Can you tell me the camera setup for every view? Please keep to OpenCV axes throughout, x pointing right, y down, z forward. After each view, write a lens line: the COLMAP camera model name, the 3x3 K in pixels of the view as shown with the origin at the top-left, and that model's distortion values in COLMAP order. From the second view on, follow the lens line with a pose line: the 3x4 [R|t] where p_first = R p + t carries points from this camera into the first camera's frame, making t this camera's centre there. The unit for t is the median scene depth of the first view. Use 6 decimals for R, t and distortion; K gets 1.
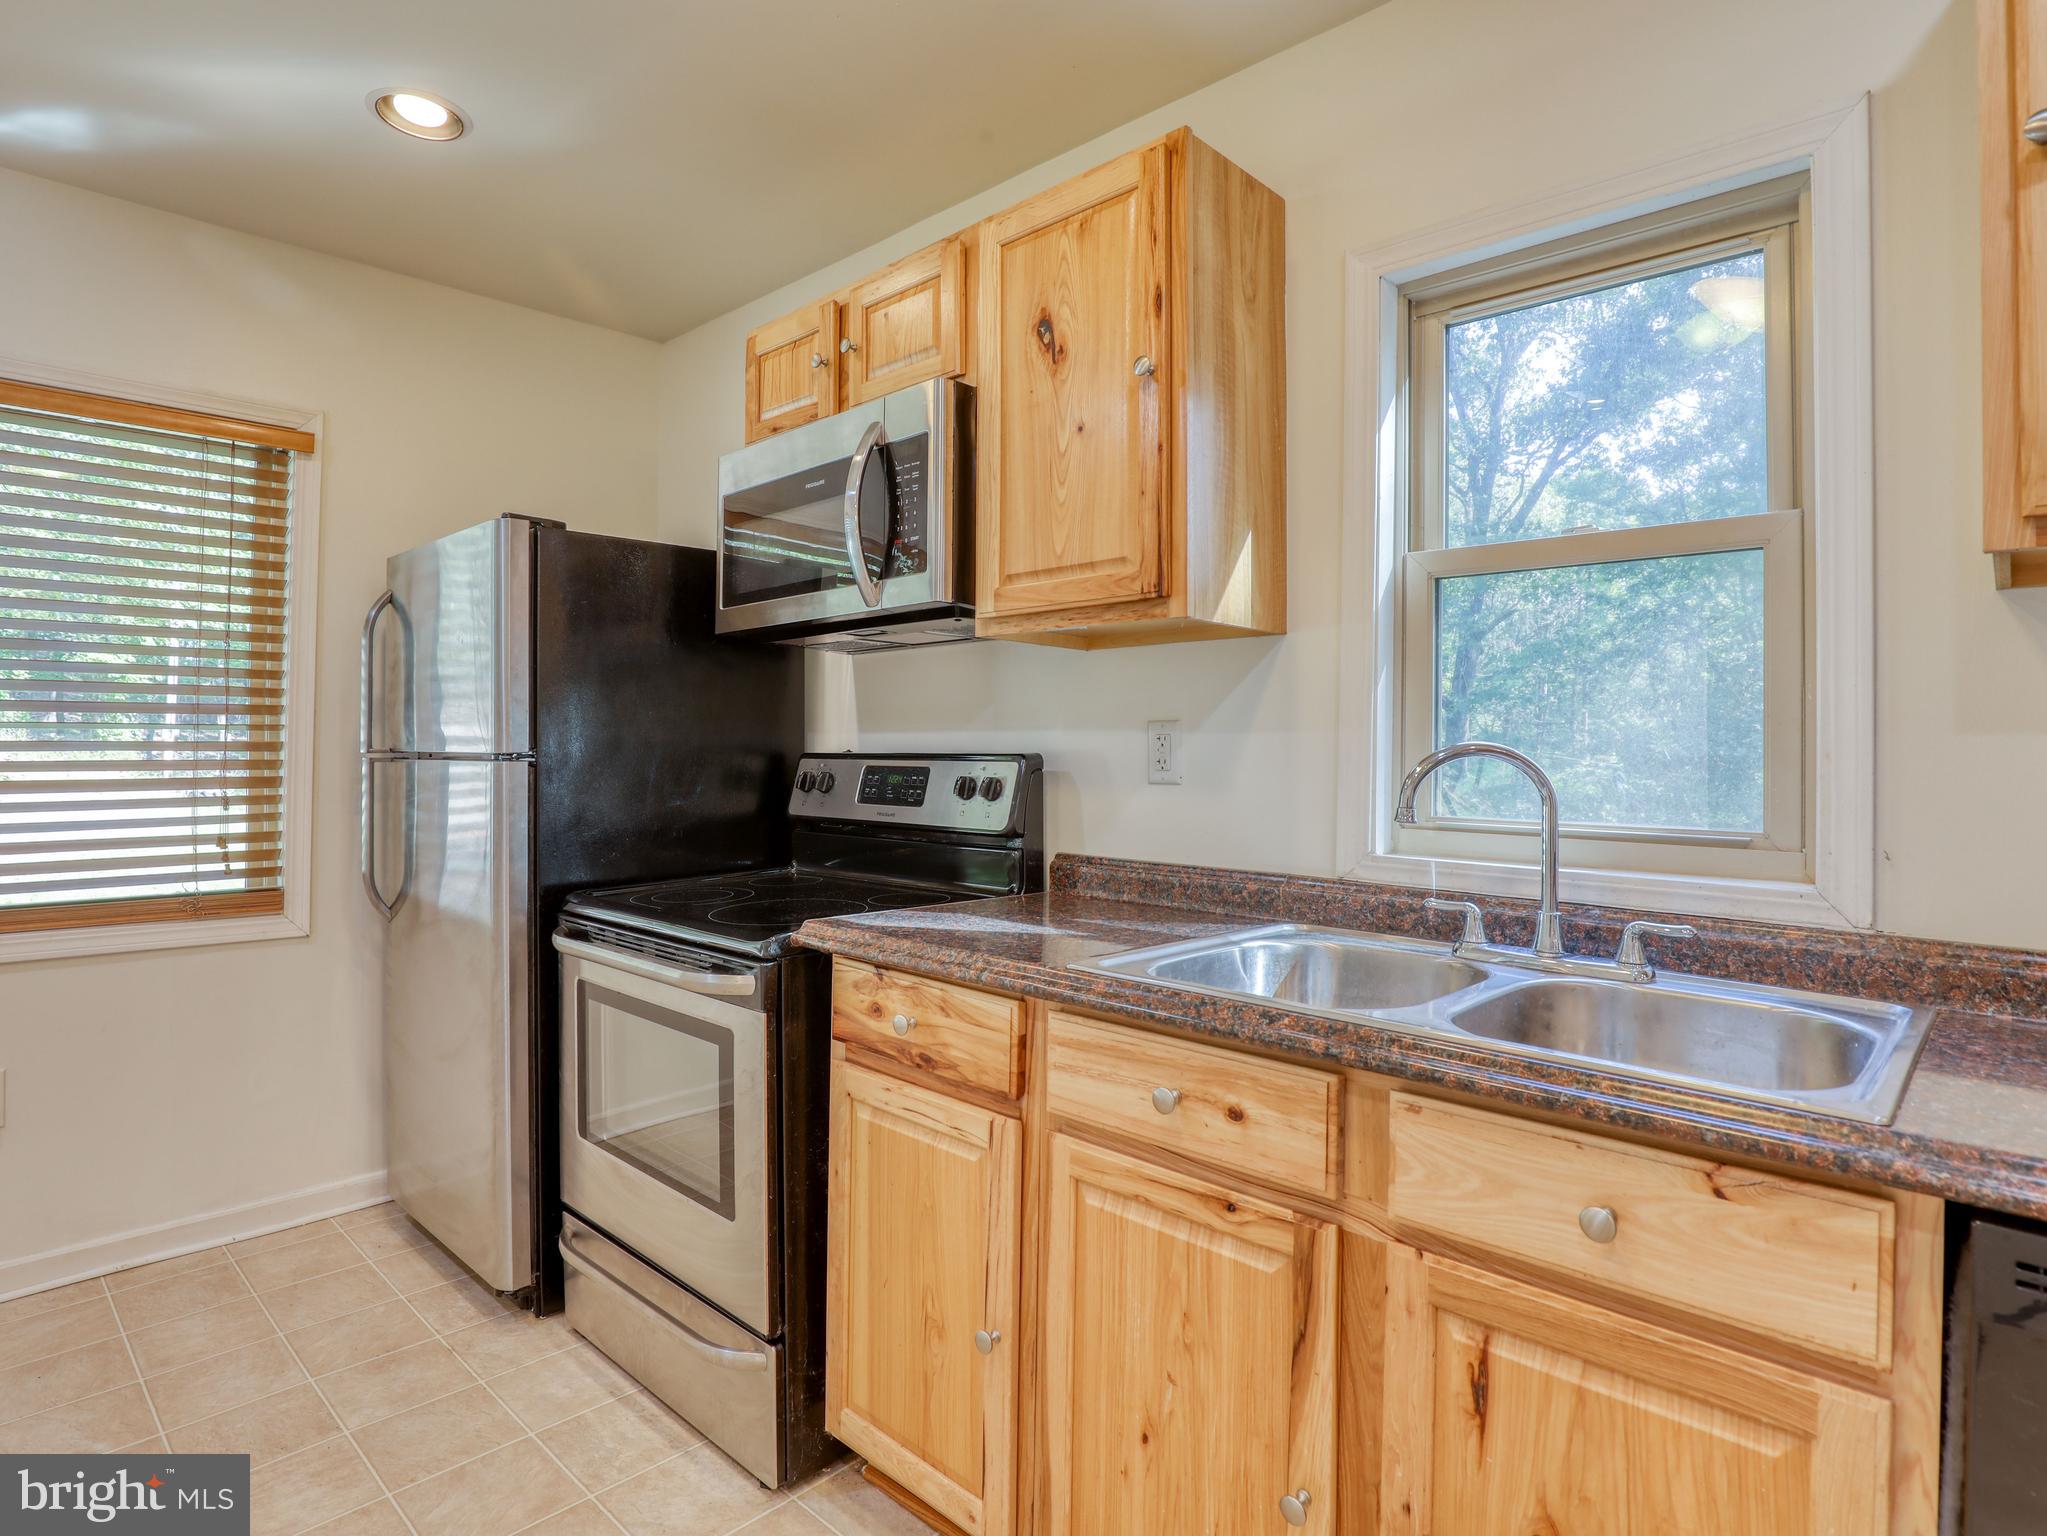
lens RADIAL K [[1090.6, 0, 1015.6], [0, 1090.6, 727.5], [0, 0, 1]] dist [-0.032115, 0.002111]
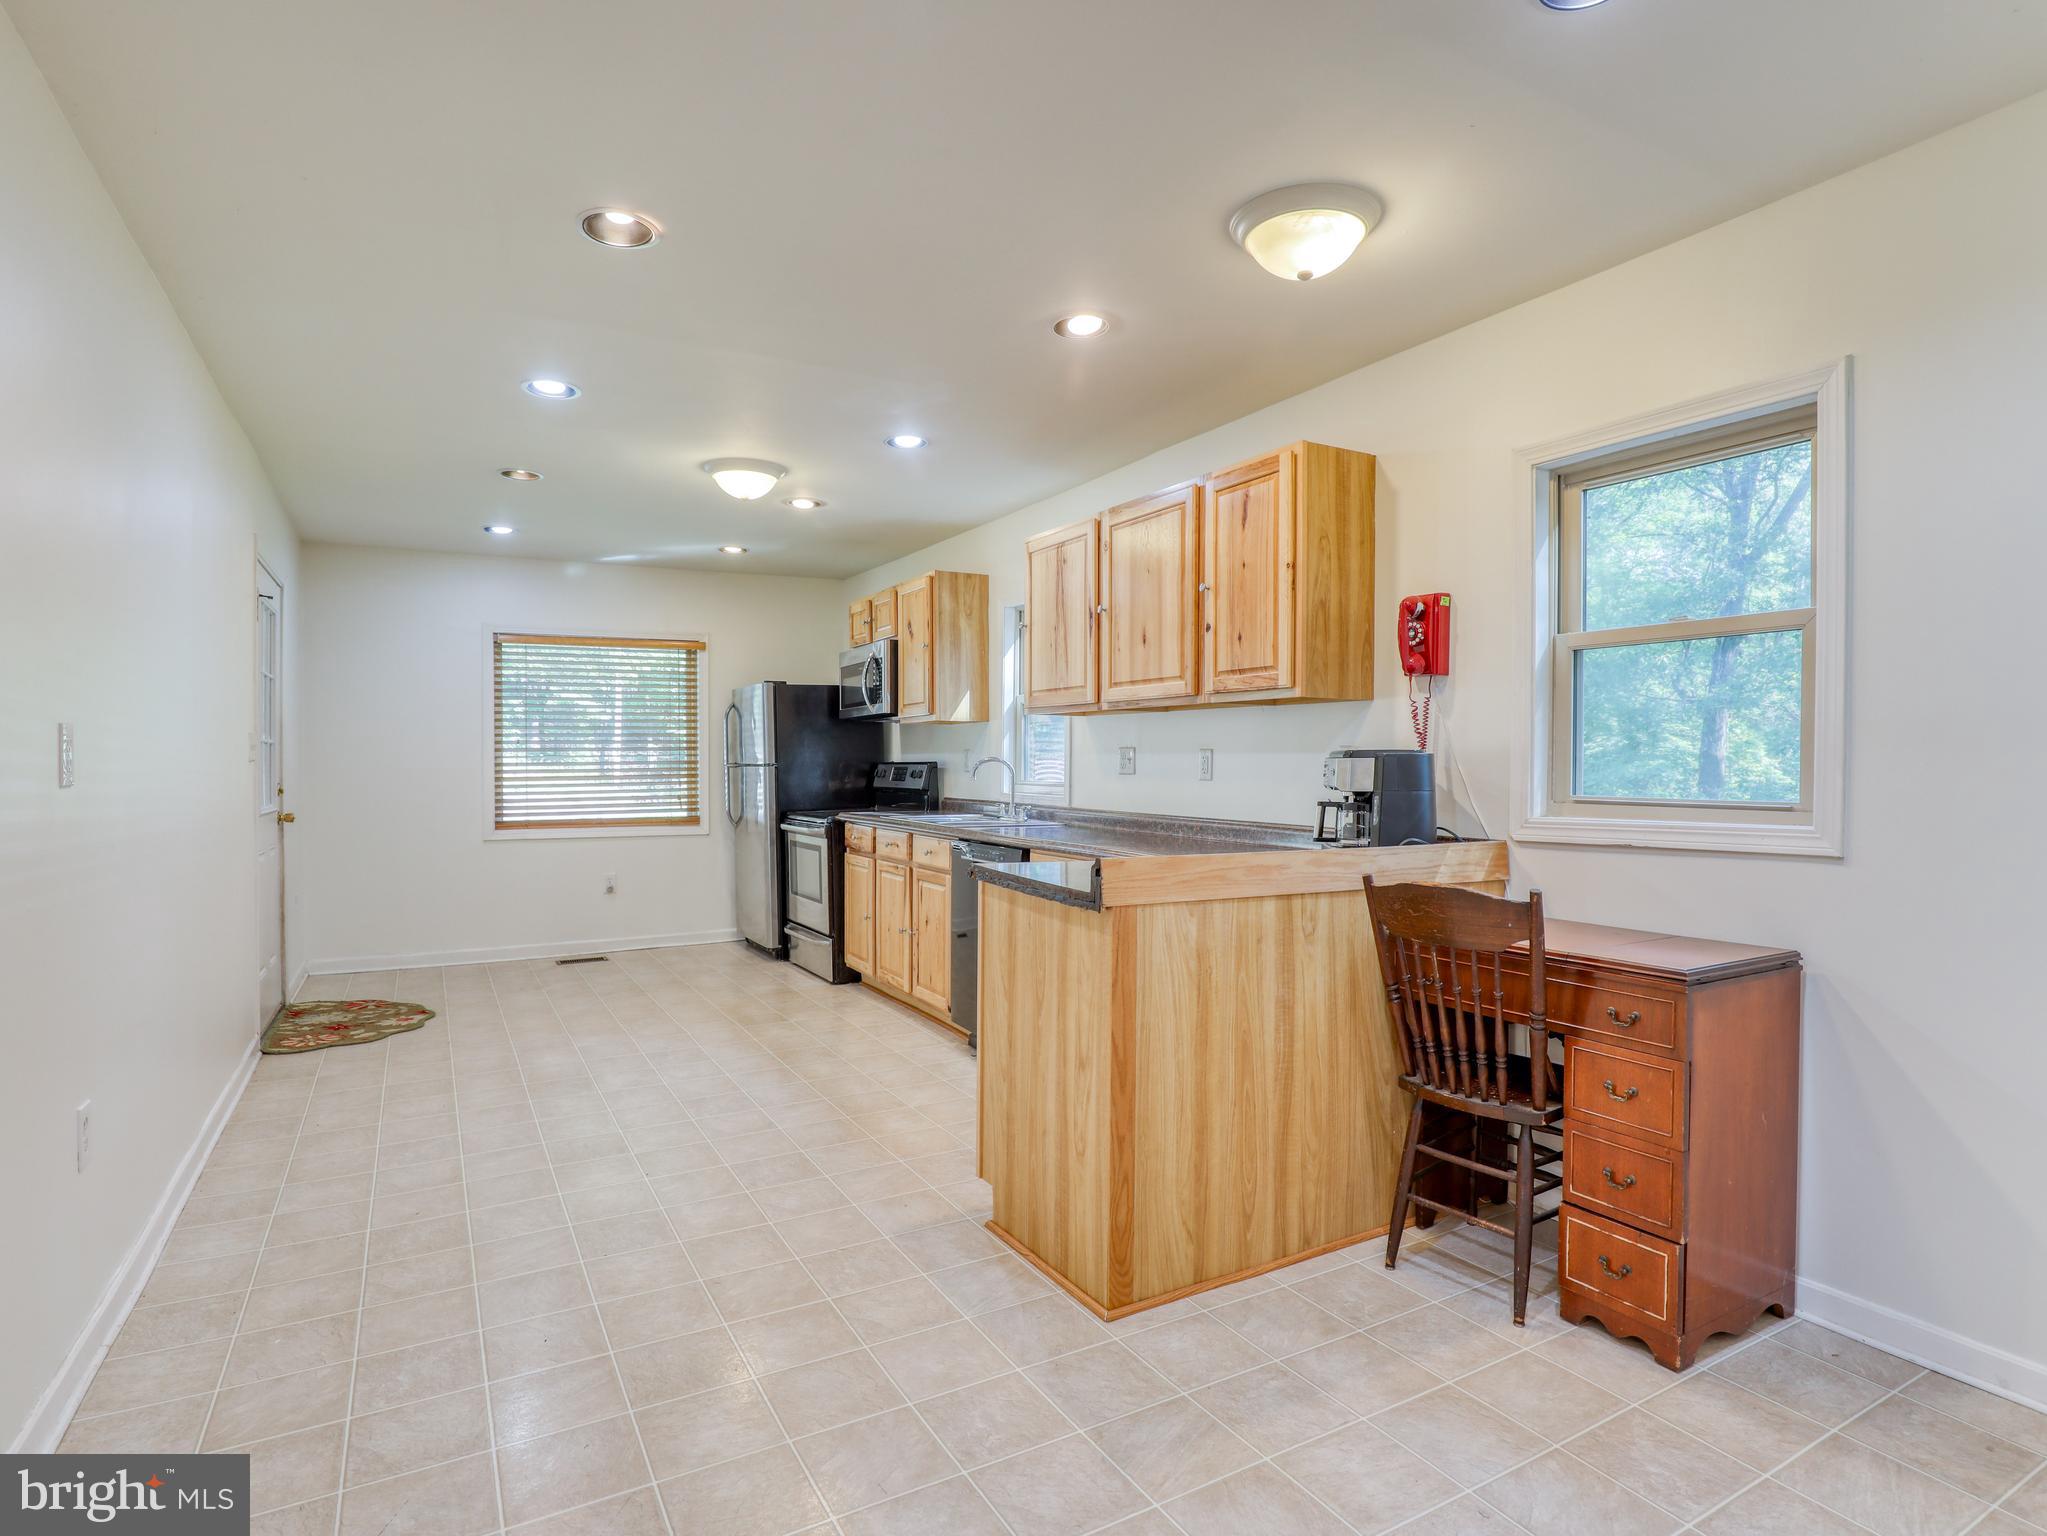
lens RADIAL K [[1070.0, 0, 1043.9], [0, 1070.0, 766.2], [0, 0, 1]] dist [-0.027676, -0.000154]
pose [[0.961084, -0.009598, -0.276091, 1.130610], [0.016808, 0.999576, 0.023760, -0.027203], [0.275746, -0.027476, 0.960838, -1.693787]]
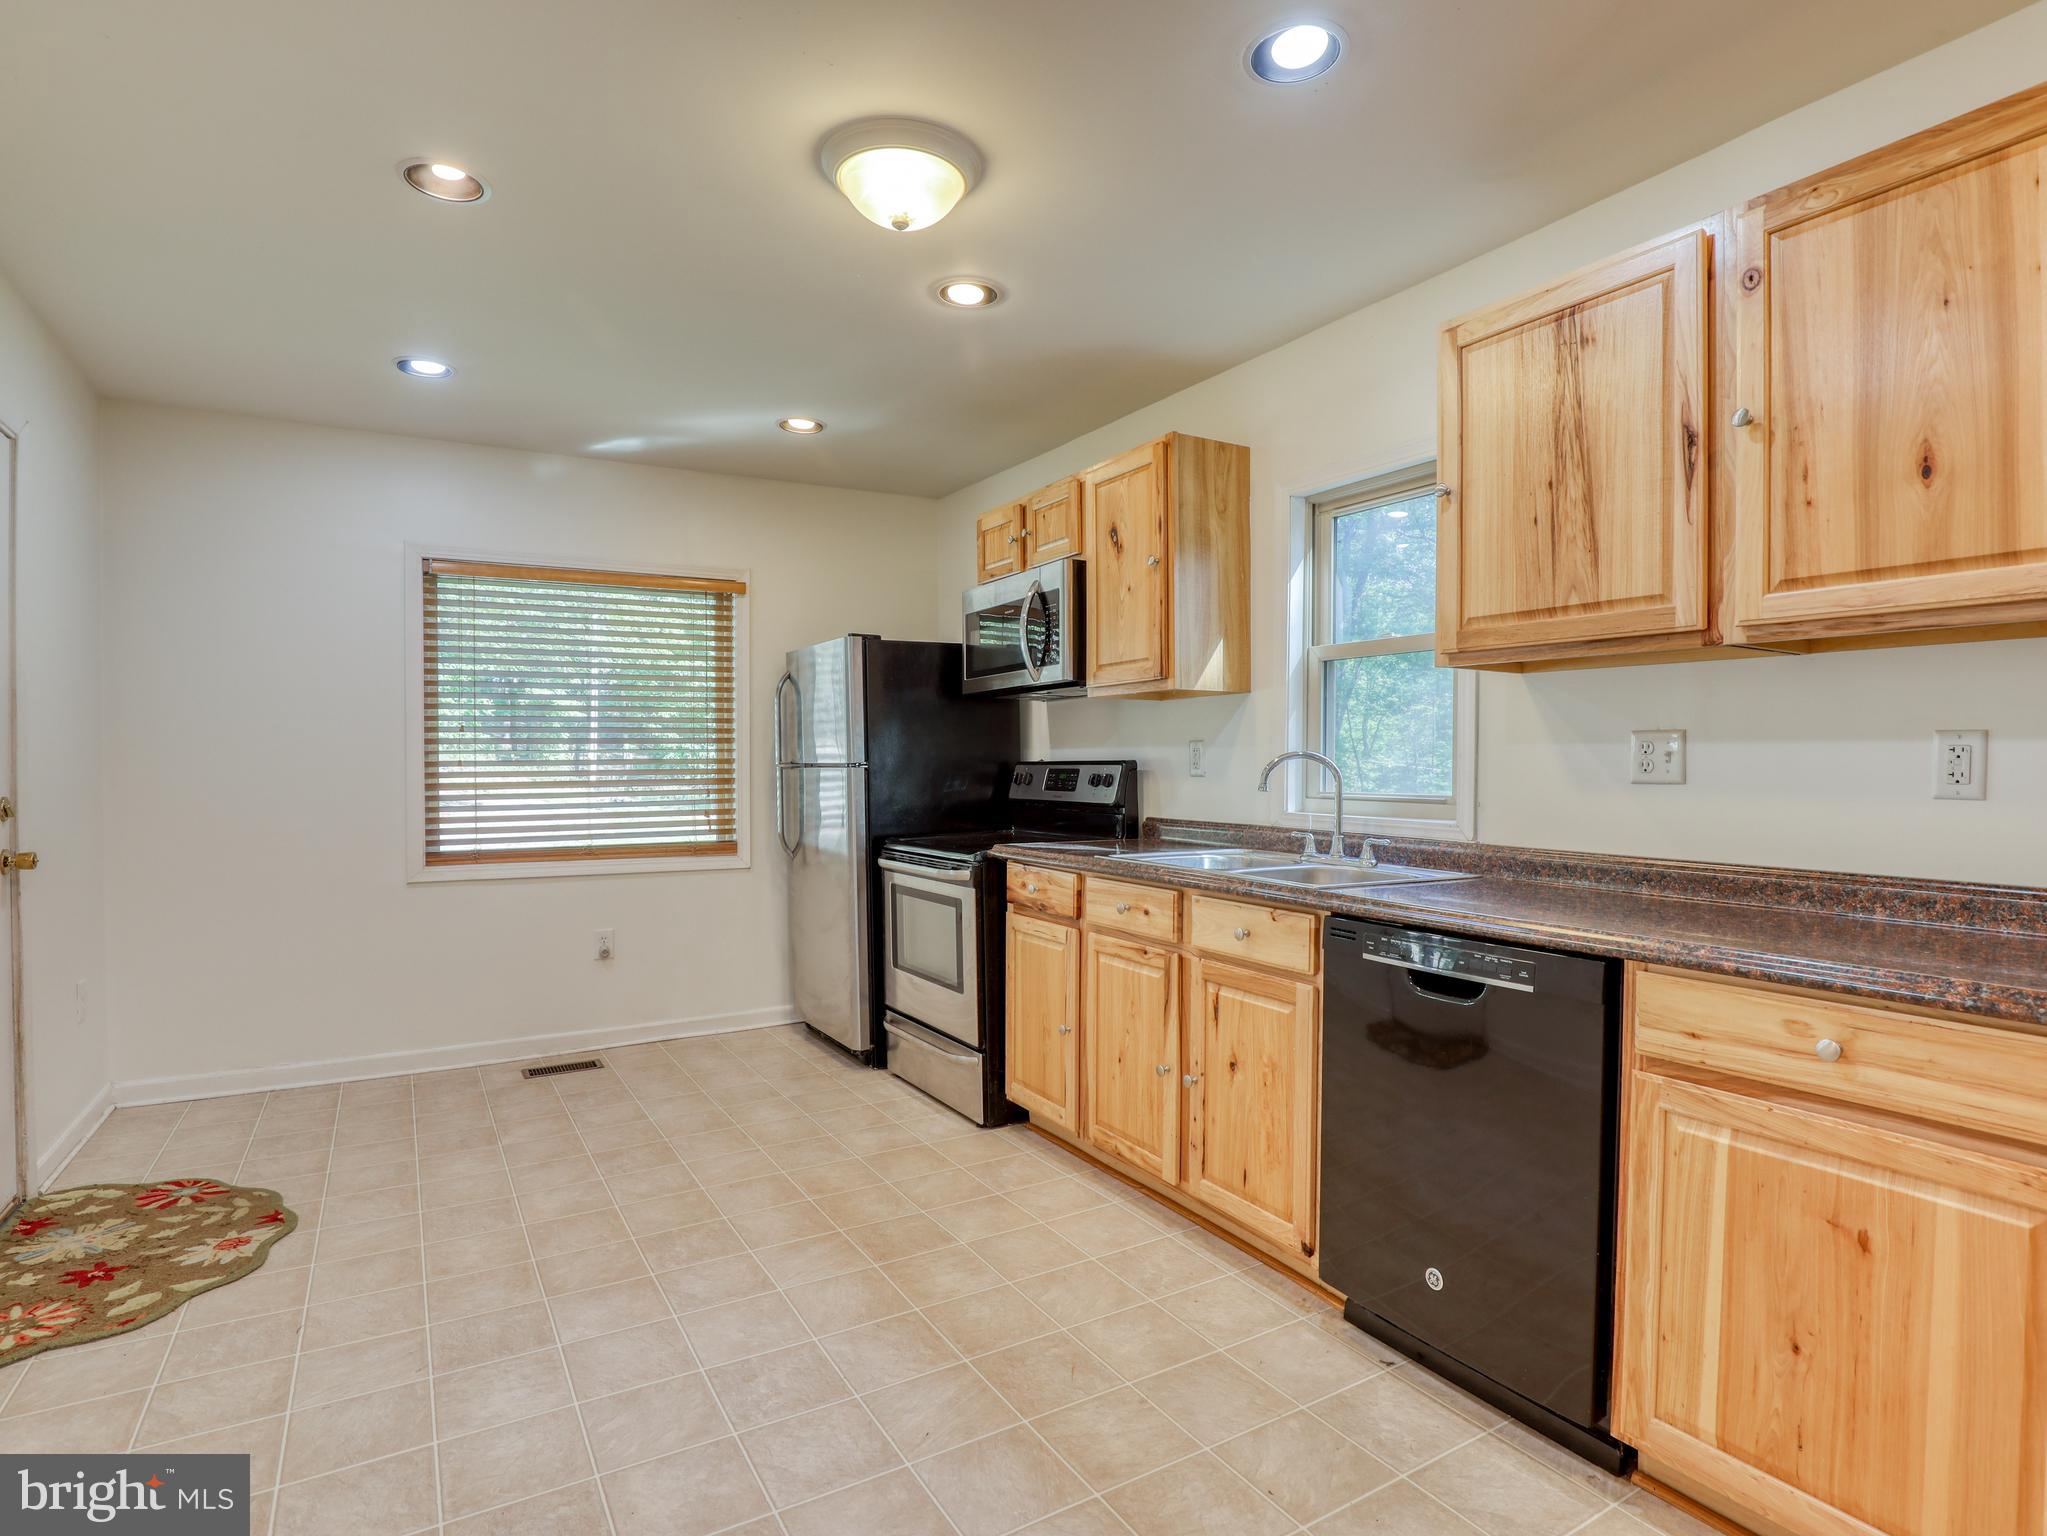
lens RADIAL K [[1062.9, 0, 1034.7], [0, 1062.9, 772.9], [0, 0, 1]] dist [-0.031898, 0.000169]
pose [[0.965448, -0.007413, -0.260492, 0.335259], [0.015506, 0.999458, 0.029027, -0.008102], [0.260136, -0.032063, 0.965040, -0.744559]]
